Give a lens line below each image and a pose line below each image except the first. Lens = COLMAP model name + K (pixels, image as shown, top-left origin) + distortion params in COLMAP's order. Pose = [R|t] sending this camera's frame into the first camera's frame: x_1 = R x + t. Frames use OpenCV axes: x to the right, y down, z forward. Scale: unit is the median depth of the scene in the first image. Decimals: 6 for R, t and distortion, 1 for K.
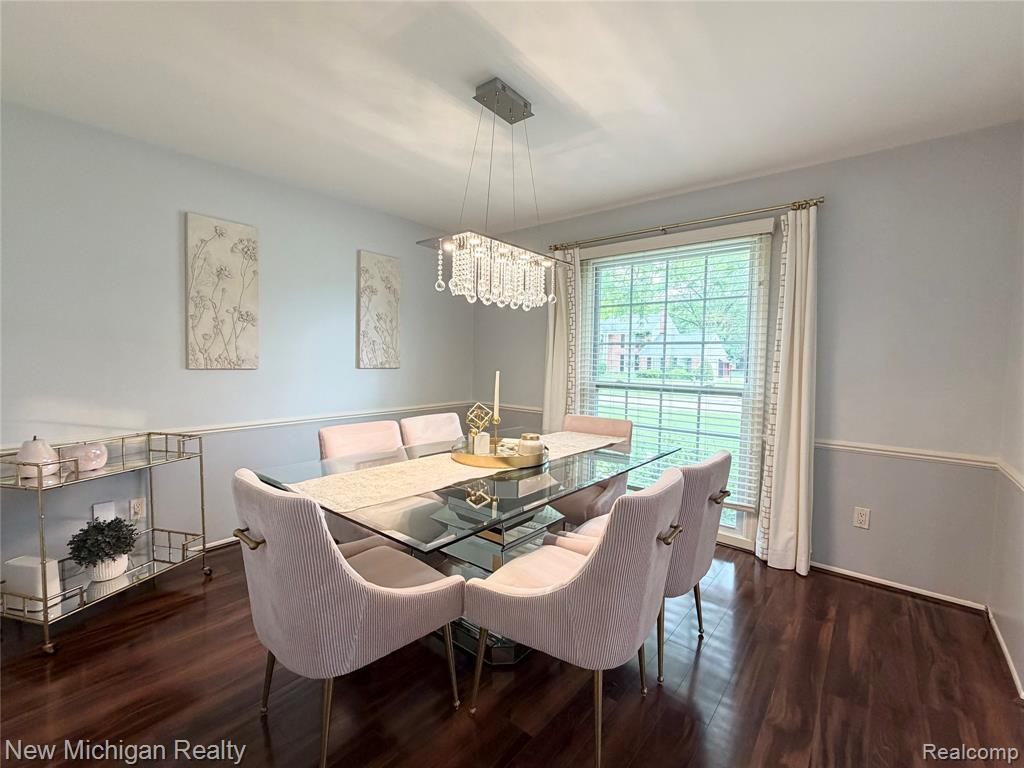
lens RADIAL K [[420.9, 0, 516.3], [0, 420.9, 382.8], [0, 0, 1]] dist [-0.000976, -0.000273]
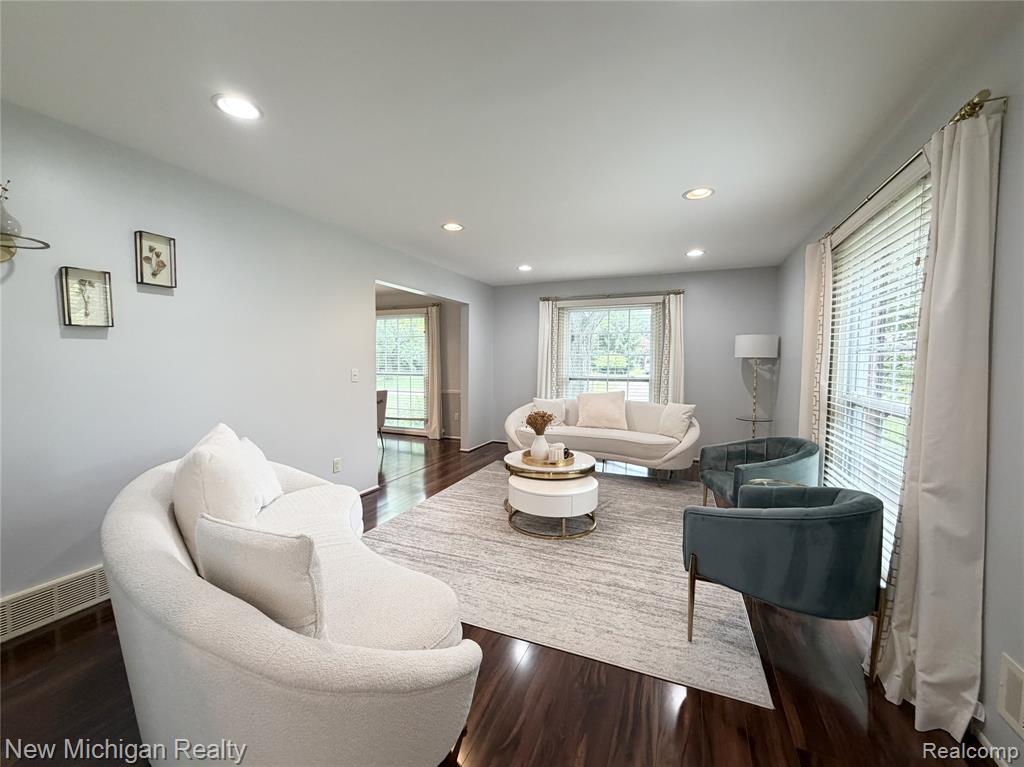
lens RADIAL K [[420.9, 0, 516.3], [0, 420.9, 382.3], [0, 0, 1]] dist [-0.000976, -0.000273]
pose [[0.960201, -0.024942, 0.278193, 0.408060], [0.024806, 0.999684, 0.004010, 0.083081], [-0.278205, 0.003051, 0.960517, -1.746469]]
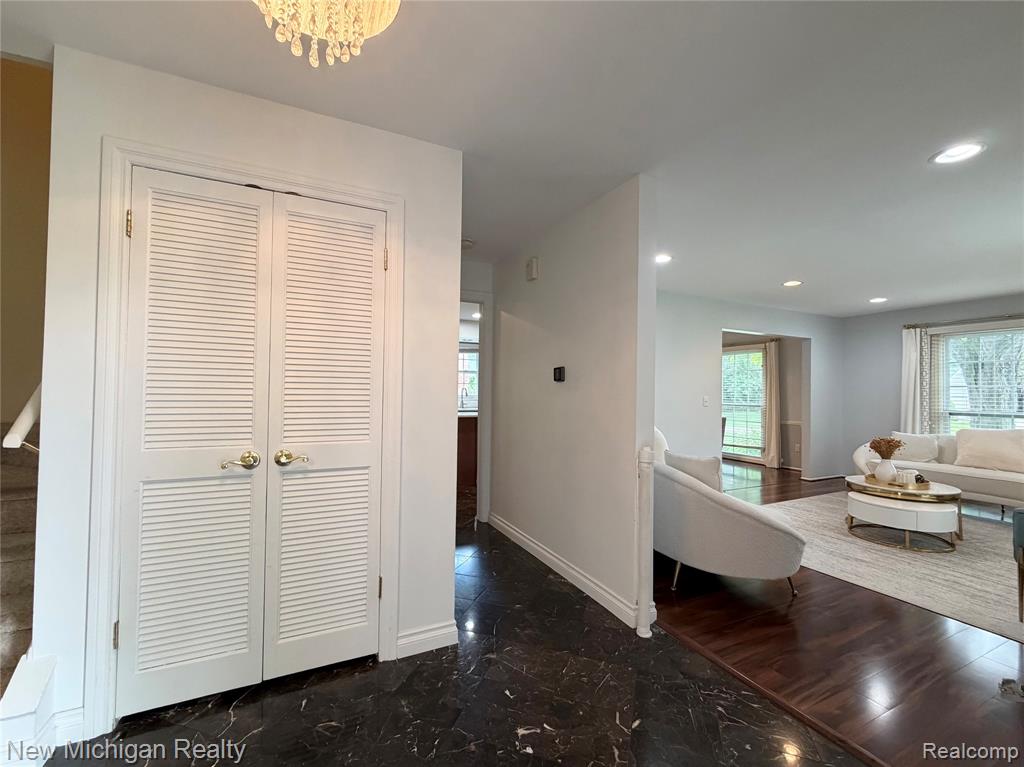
lens RADIAL K [[420.9, 0, 516.3], [0, 420.9, 382.3], [0, 0, 1]] dist [-0.000976, -0.000273]
pose [[0.899422, -0.011571, -0.436929, 0.343218], [-0.024575, 0.996729, -0.076984, 0.134119], [0.436391, 0.079978, 0.896196, -2.319875]]
